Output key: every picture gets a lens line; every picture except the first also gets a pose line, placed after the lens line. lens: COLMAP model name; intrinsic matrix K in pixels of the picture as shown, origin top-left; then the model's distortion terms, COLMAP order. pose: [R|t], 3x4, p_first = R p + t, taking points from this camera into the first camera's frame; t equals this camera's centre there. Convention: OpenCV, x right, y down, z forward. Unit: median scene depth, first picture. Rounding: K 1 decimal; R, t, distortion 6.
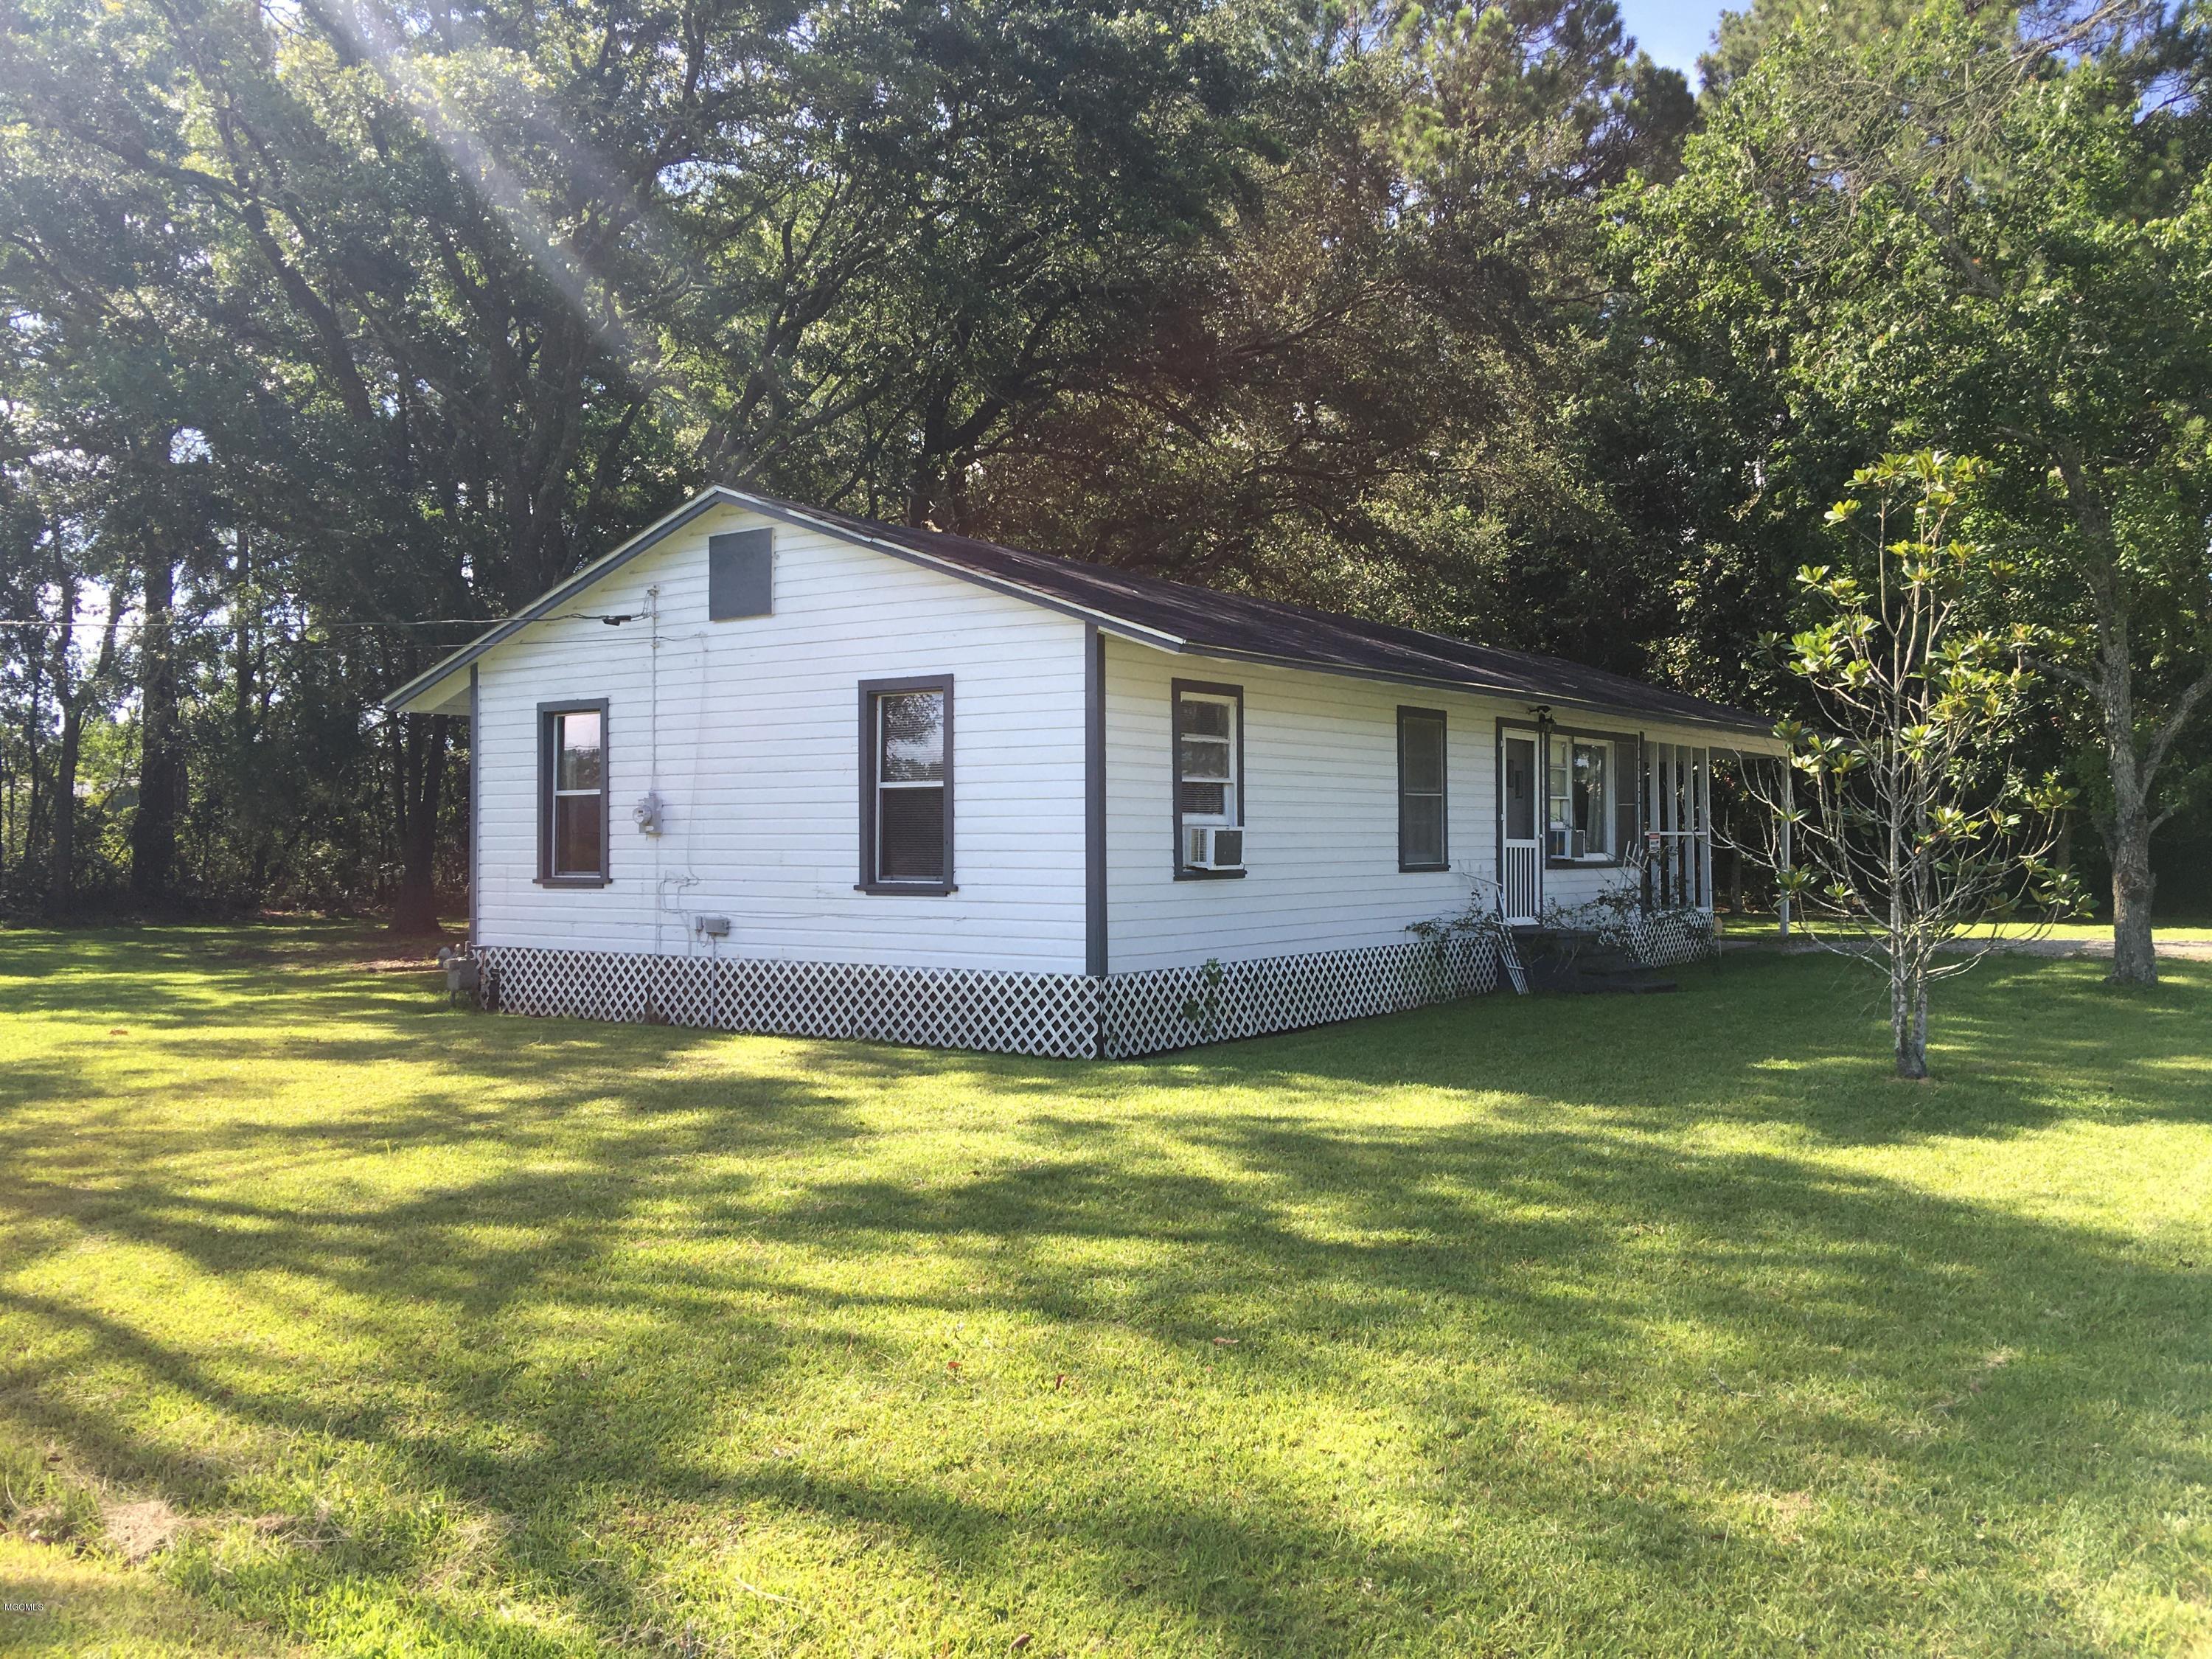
lens RADIAL K [[1874.9, 0, 1108.3], [0, 1874.9, 833.1], [0, 0, 1]] dist [0.045055, -0.054138]
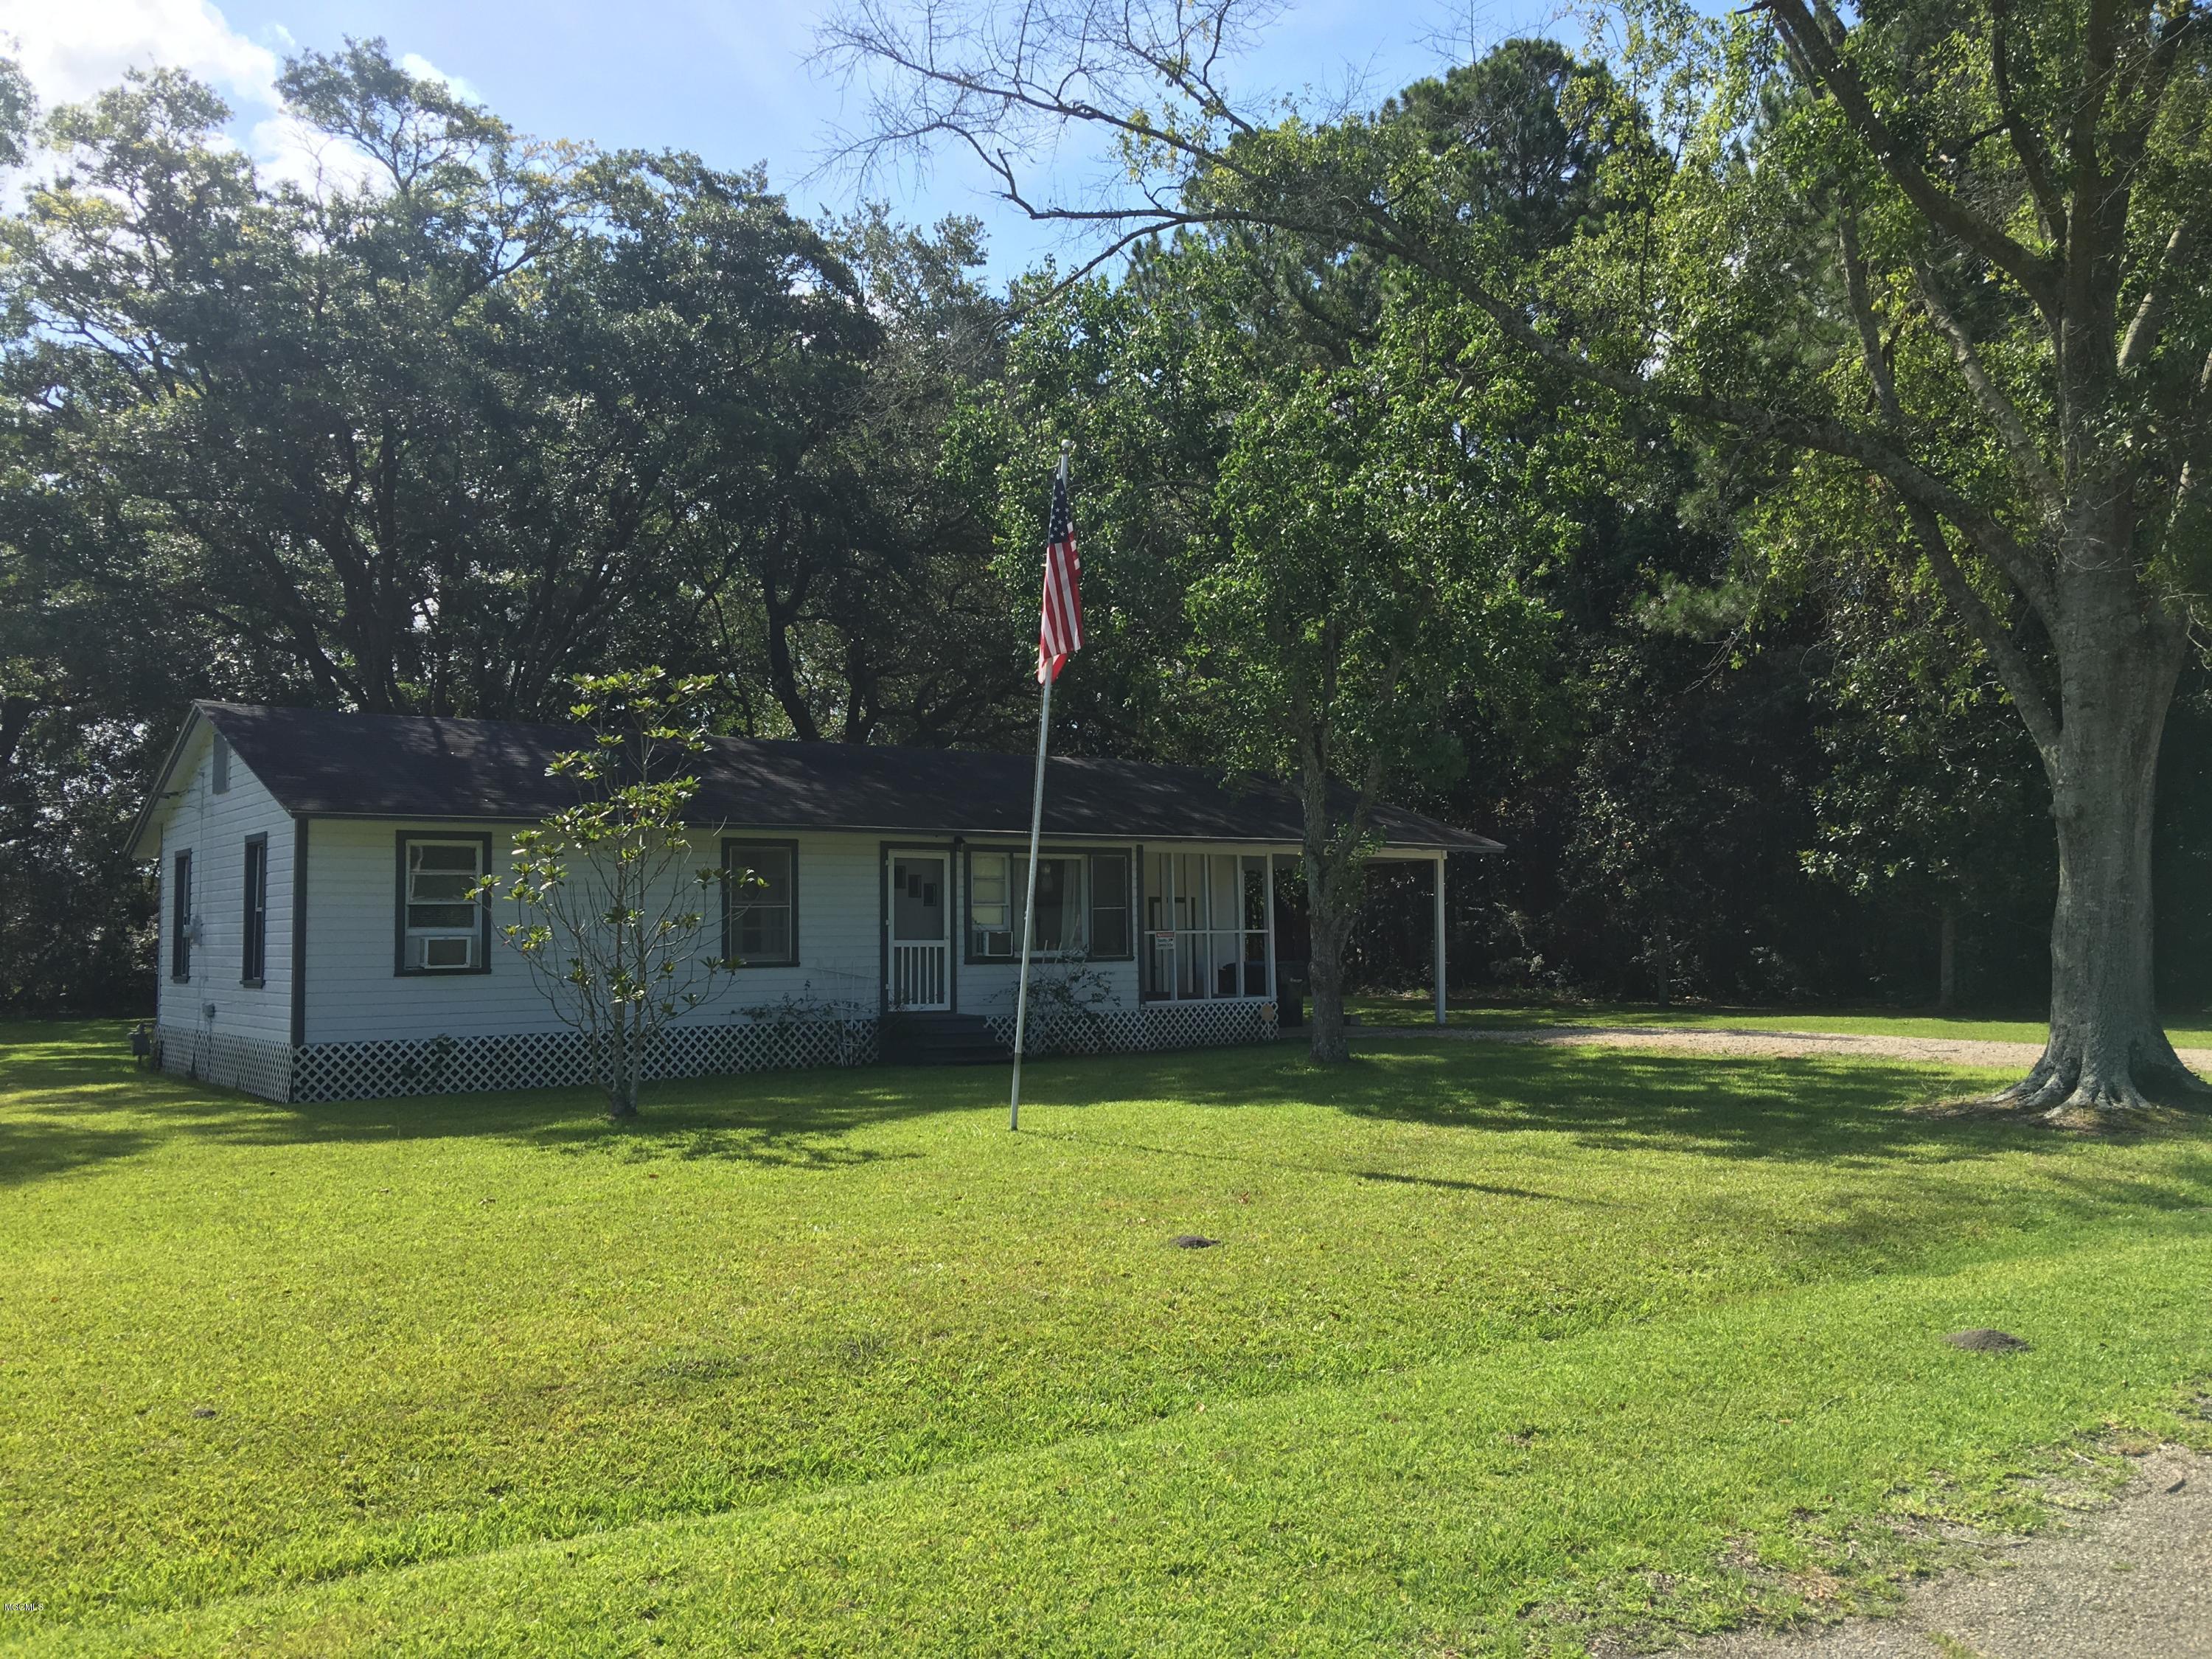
lens RADIAL K [[1874.9, 0, 1120.3], [0, 1874.9, 817.9], [0, 0, 1]] dist [0.045055, -0.054138]
pose [[0.958143, -0.013620, -0.285966, 0.820912], [0.000534, 0.998951, -0.045789, -0.023789], [0.286289, 0.043720, 0.957145, -0.158237]]
